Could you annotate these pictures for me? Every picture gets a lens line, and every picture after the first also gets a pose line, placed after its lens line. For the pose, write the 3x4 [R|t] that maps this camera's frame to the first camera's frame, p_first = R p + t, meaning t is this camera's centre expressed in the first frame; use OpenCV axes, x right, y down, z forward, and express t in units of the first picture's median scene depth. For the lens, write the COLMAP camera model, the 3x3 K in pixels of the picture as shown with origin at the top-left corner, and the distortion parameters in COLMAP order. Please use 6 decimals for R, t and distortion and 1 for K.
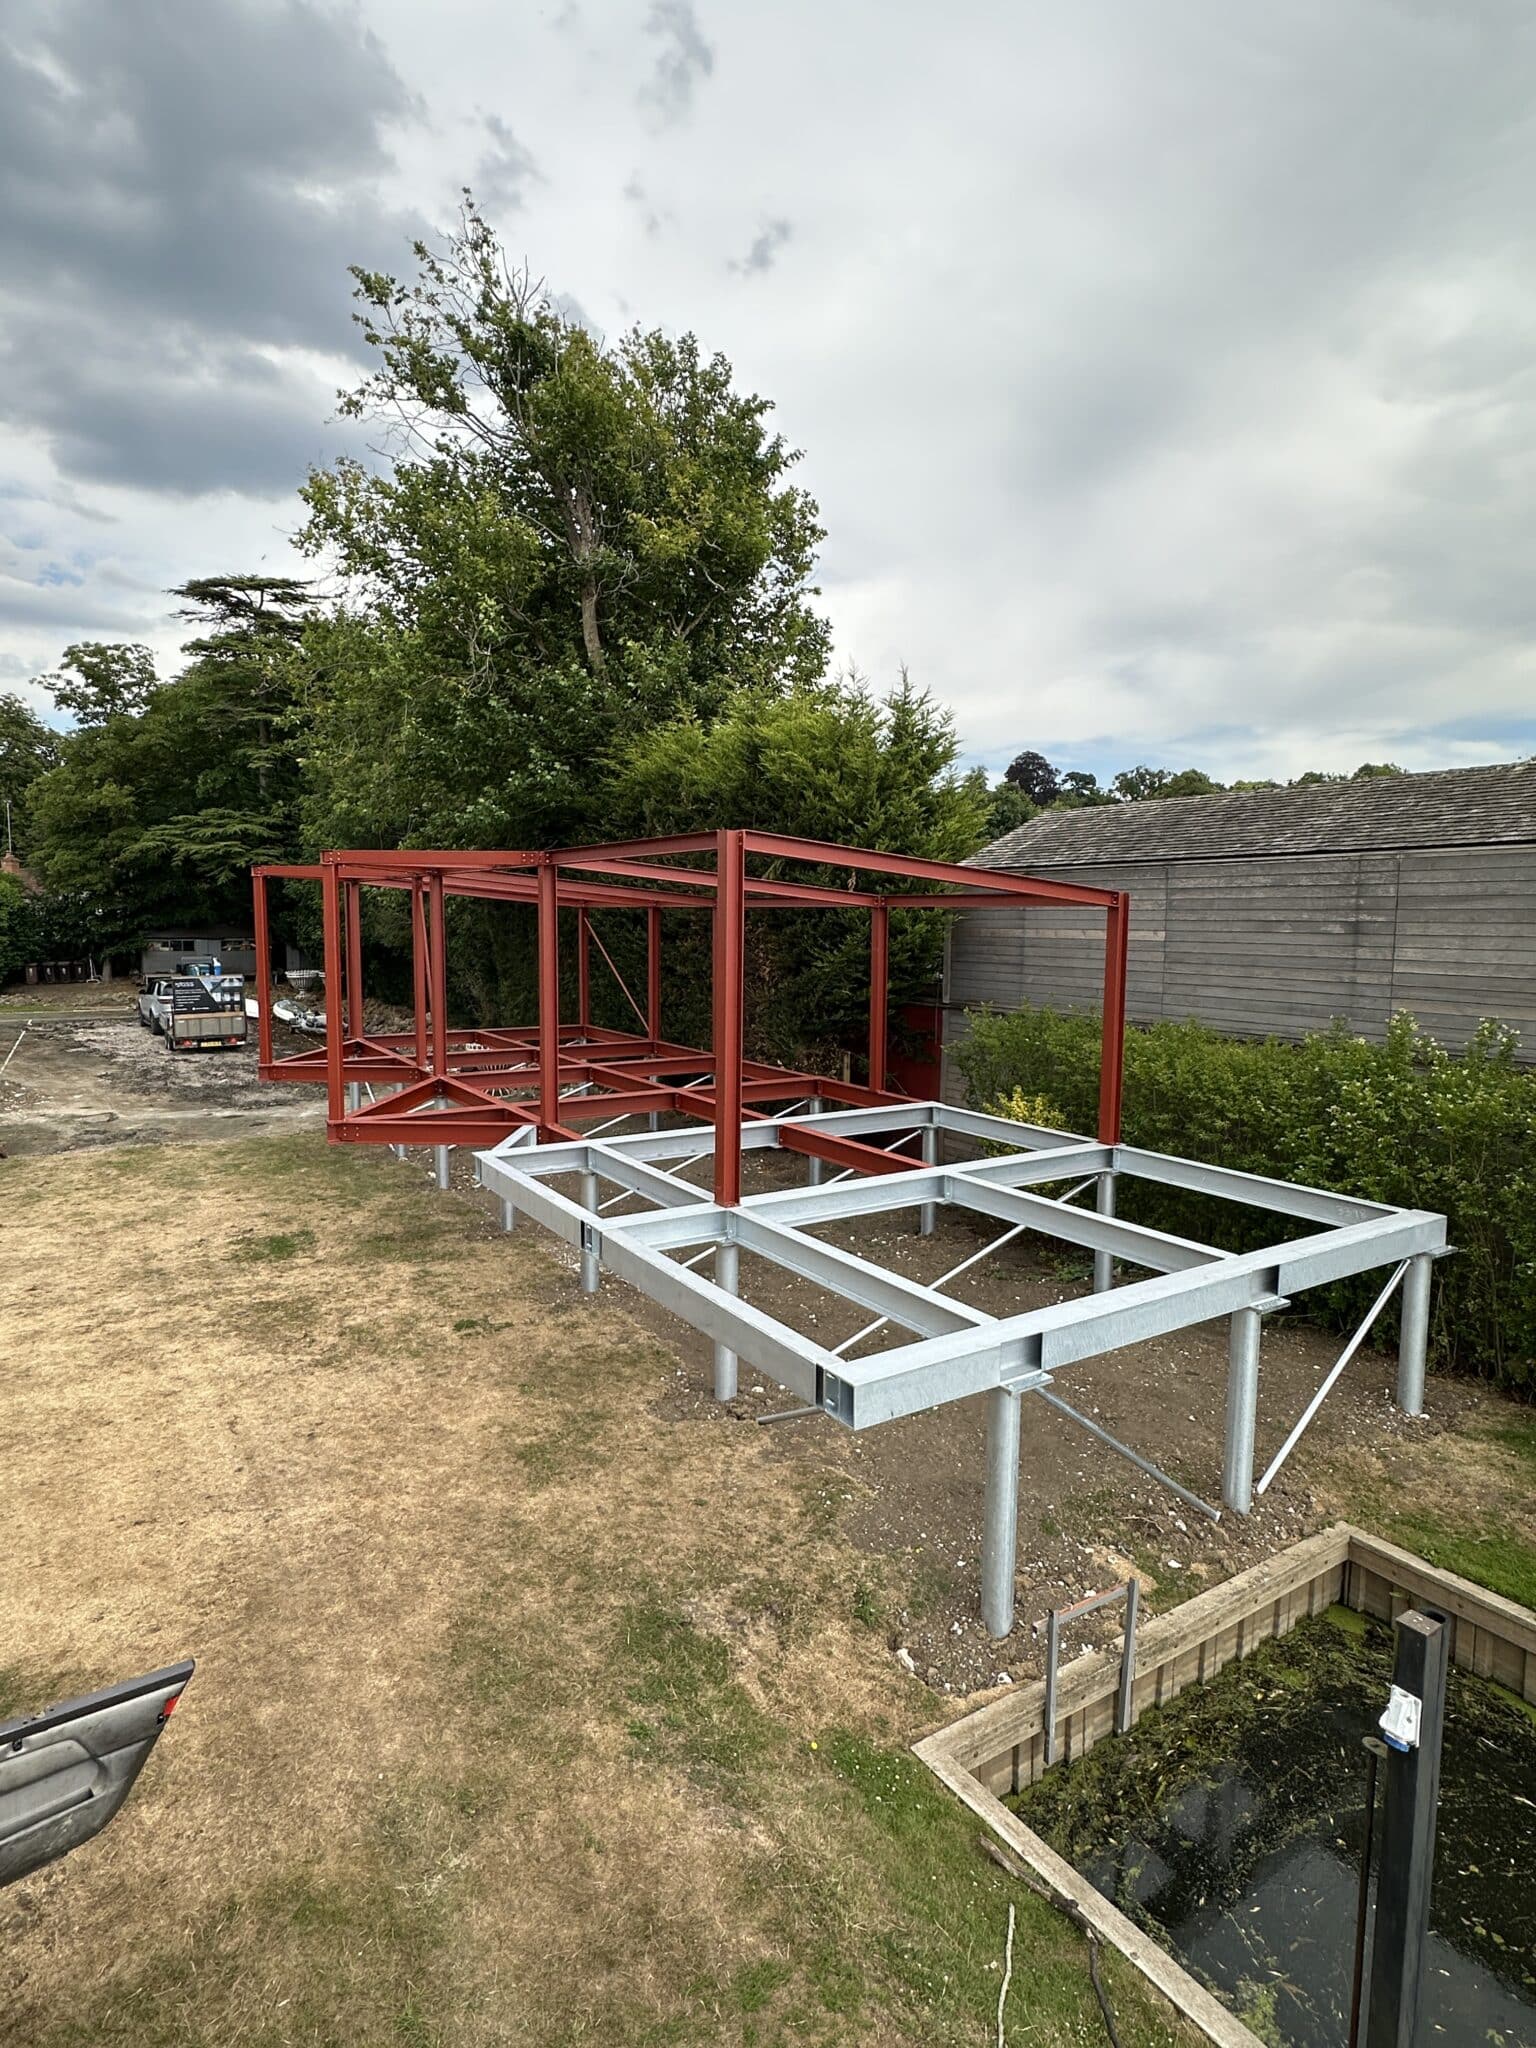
lens RADIAL K [[1083.3, 0, 767.5], [0, 1083.3, 1020.3], [0, 0, 1]] dist [-0.004231, 0.004232]
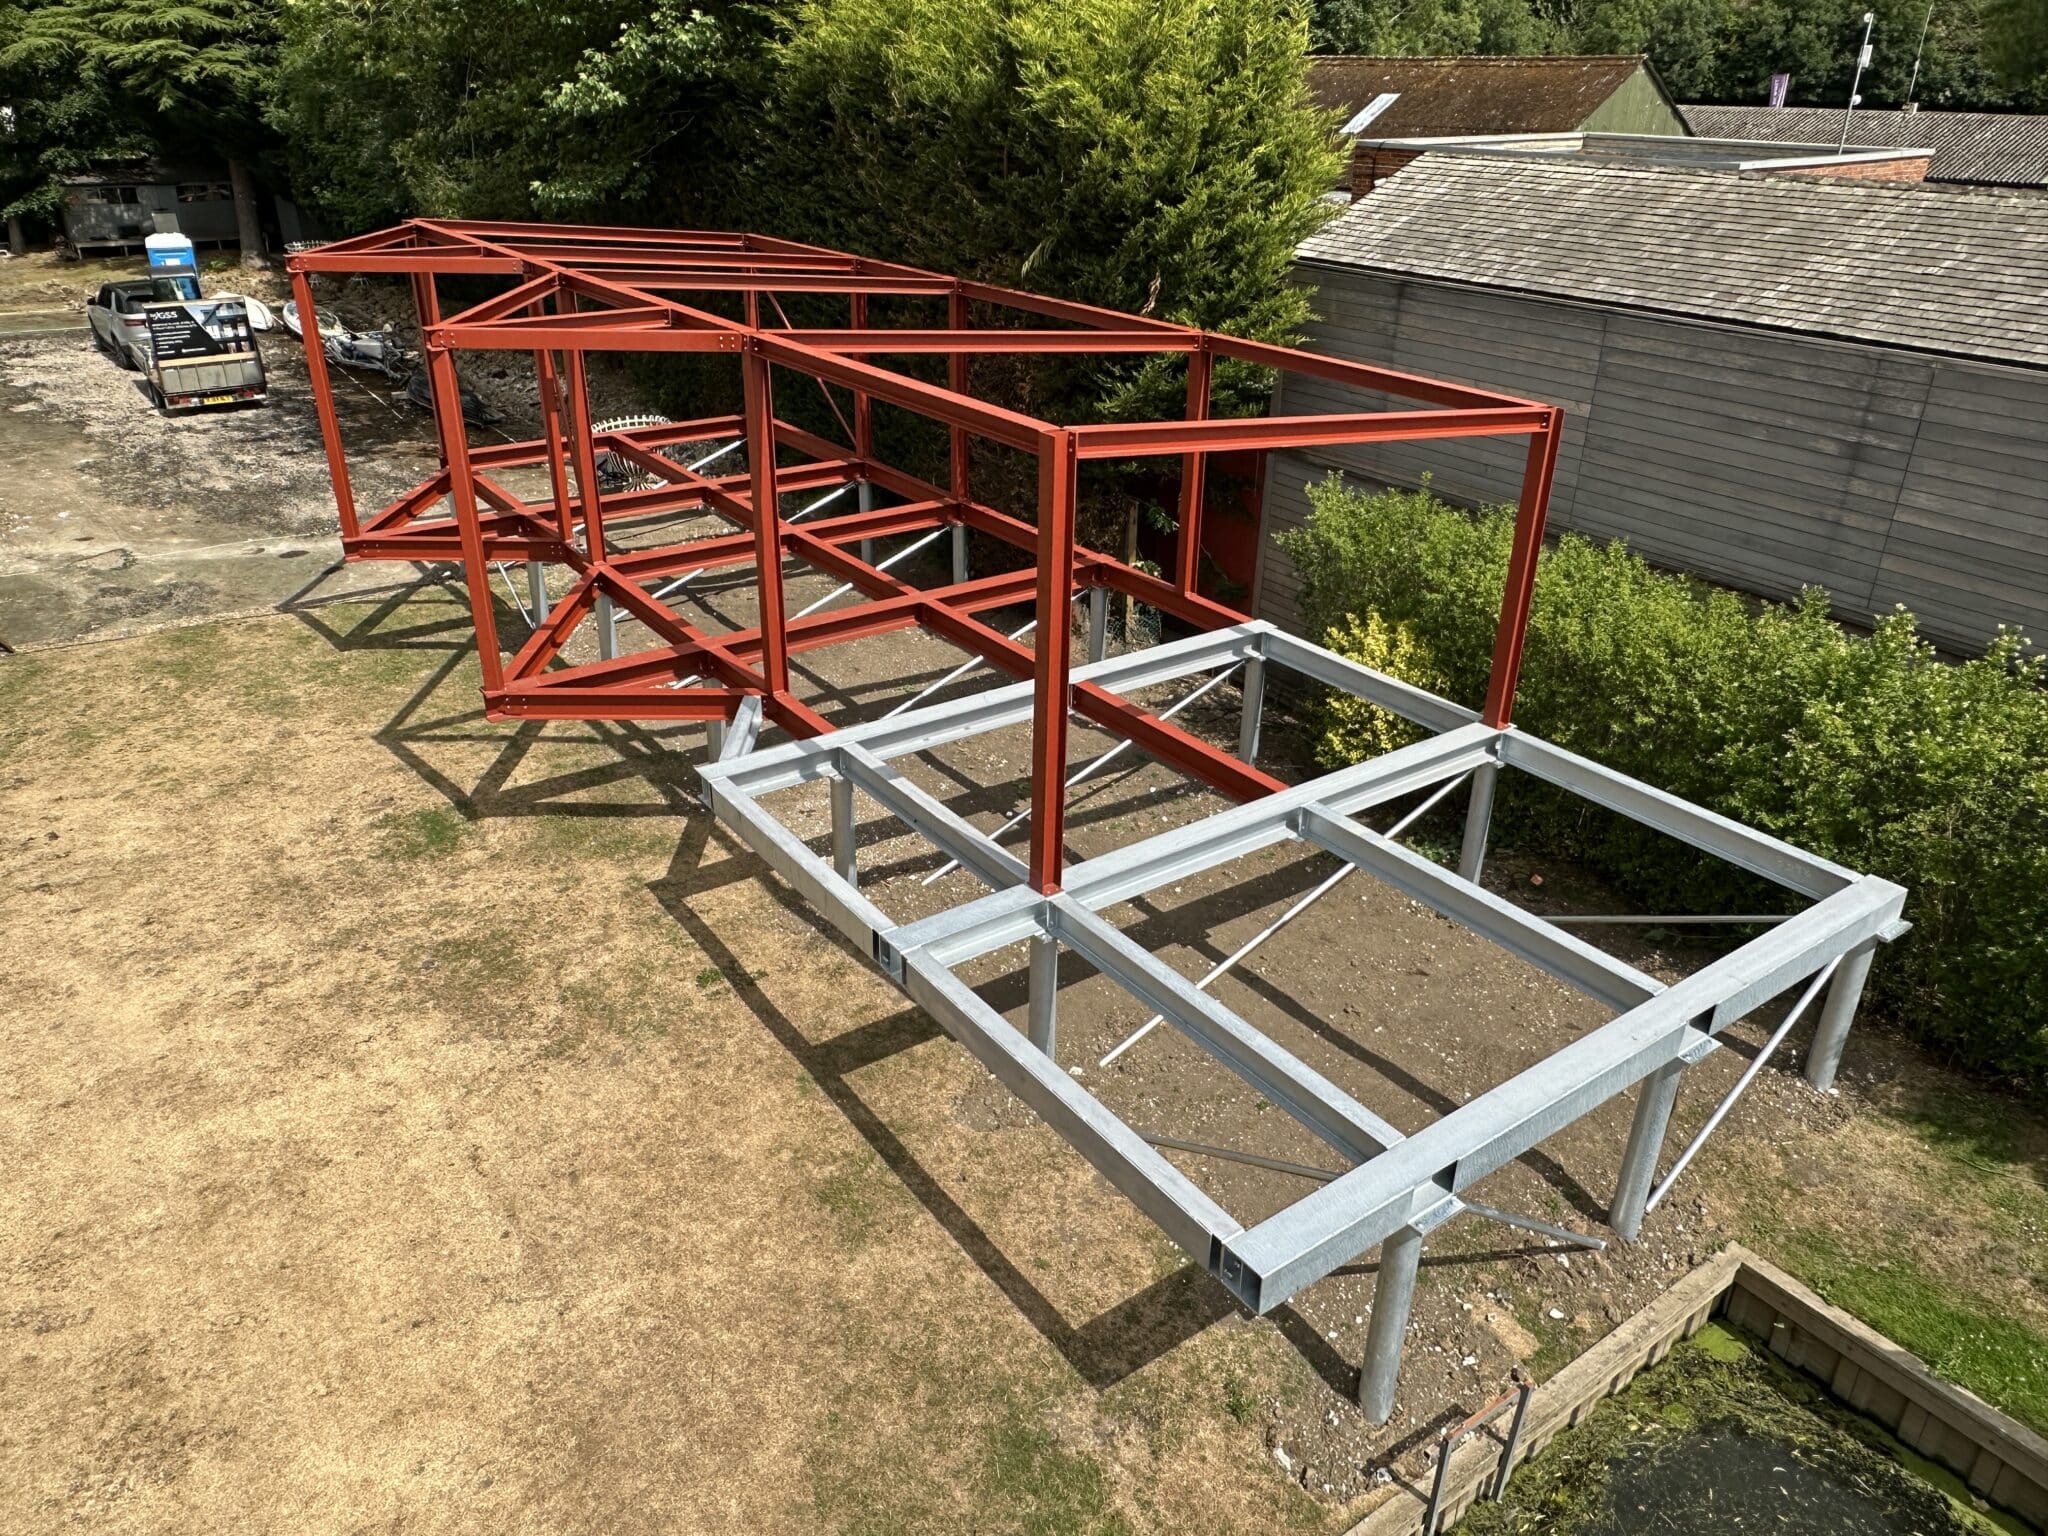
lens RADIAL K [[1423.2, 0, 1019.0], [0, 1423.2, 764.2], [0, 0, 1]] dist [-0.005097, 0.004703]
pose [[0.998940, -0.018099, 0.042313, -0.084374], [0.001927, 0.935065, 0.354470, -0.246280], [-0.045981, -0.354013, 0.934109, 0.033928]]
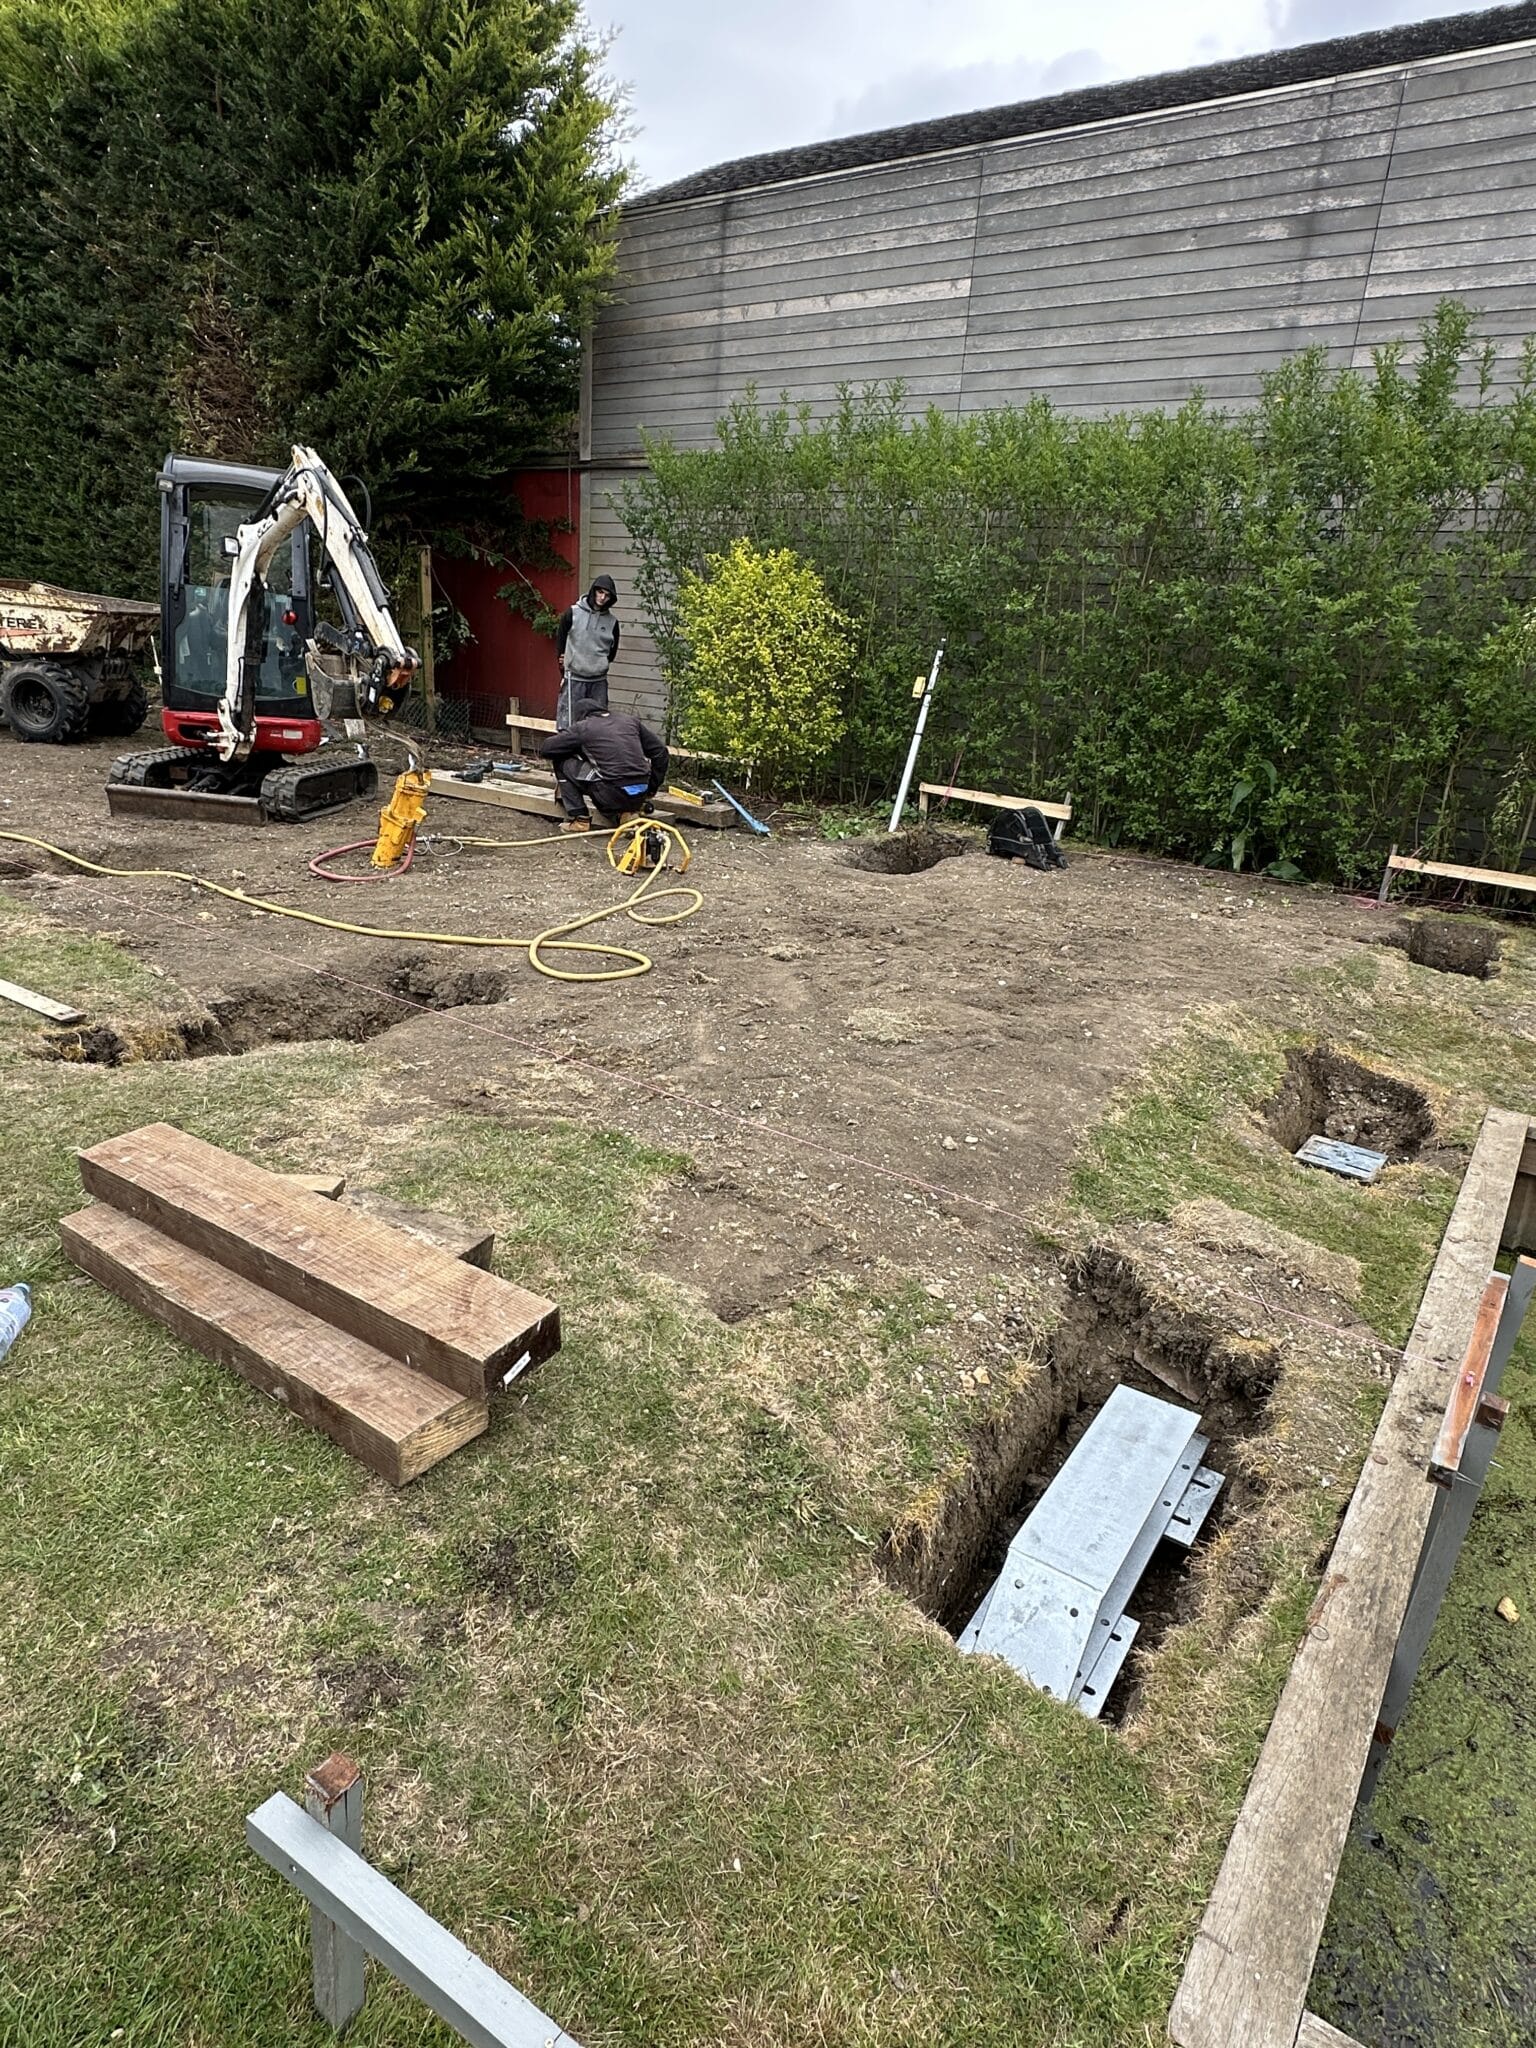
lens RADIAL K [[1176.9, 0, 766.5], [0, 1176.9, 1017.2], [0, 0, 1]] dist [-0.006529, 0.004940]
pose [[0.928414, -0.083372, 0.362072, -0.015827], [-0.011194, 0.967780, 0.251547, 0.193008], [-0.371378, -0.237593, 0.897568, 0.440348]]
